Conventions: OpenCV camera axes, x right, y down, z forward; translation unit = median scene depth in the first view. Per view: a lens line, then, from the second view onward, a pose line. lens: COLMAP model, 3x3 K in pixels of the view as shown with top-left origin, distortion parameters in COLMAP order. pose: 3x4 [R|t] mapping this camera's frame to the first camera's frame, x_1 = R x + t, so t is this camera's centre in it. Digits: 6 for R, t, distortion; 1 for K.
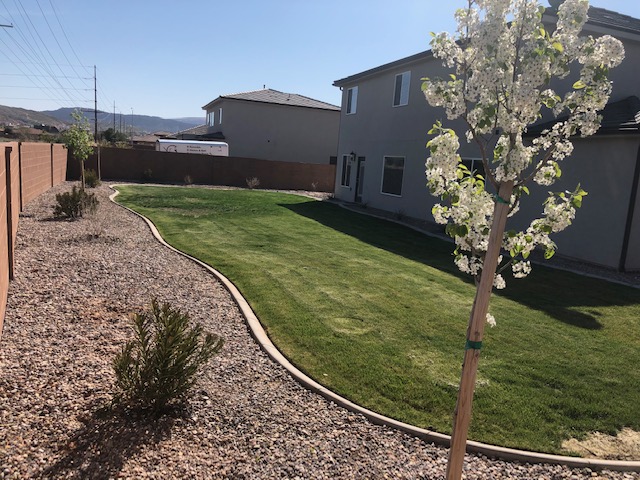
lens RADIAL K [[510.7, 0, 320.0], [0, 510.7, 240.0], [0, 0, 1]] dist [0.015180, -0.010502]
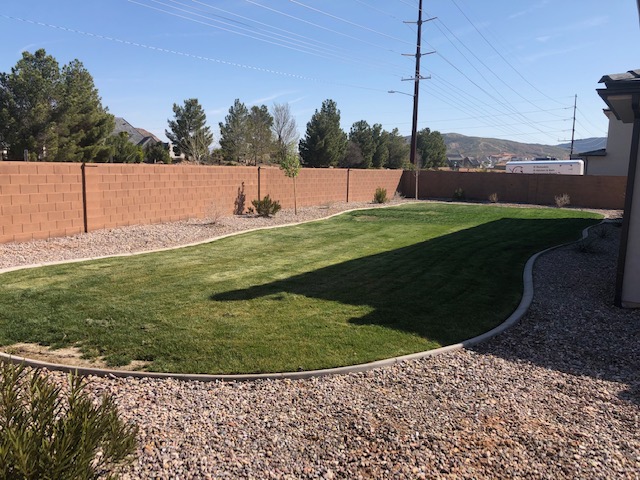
lens RADIAL K [[510.7, 0, 320.0], [0, 510.7, 240.0], [0, 0, 1]] dist [0.015180, -0.010502]
pose [[0.604885, 0.051658, -0.794636, 0.473182], [-0.099549, 0.994971, -0.011096, 0.013633], [0.790066, 0.085817, 0.606985, 0.166602]]
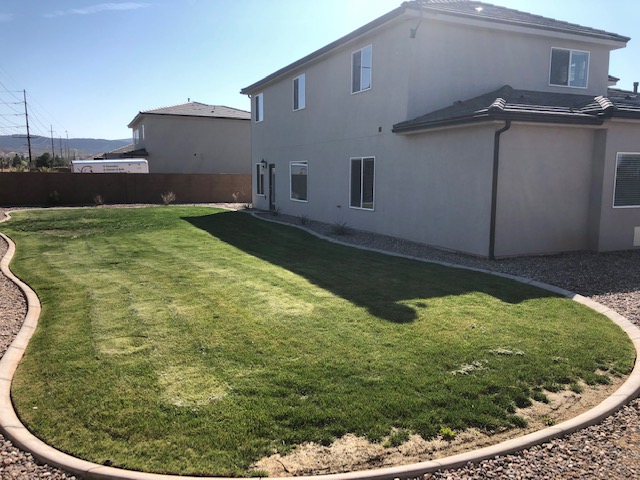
lens RADIAL K [[510.7, 0, 320.0], [0, 510.7, 240.0], [0, 0, 1]] dist [0.015180, -0.010502]
pose [[0.993693, -0.079319, 0.079269, 0.099659], [0.080808, 0.996605, -0.015753, 0.007295], [-0.077751, 0.022059, 0.996729, 0.019747]]
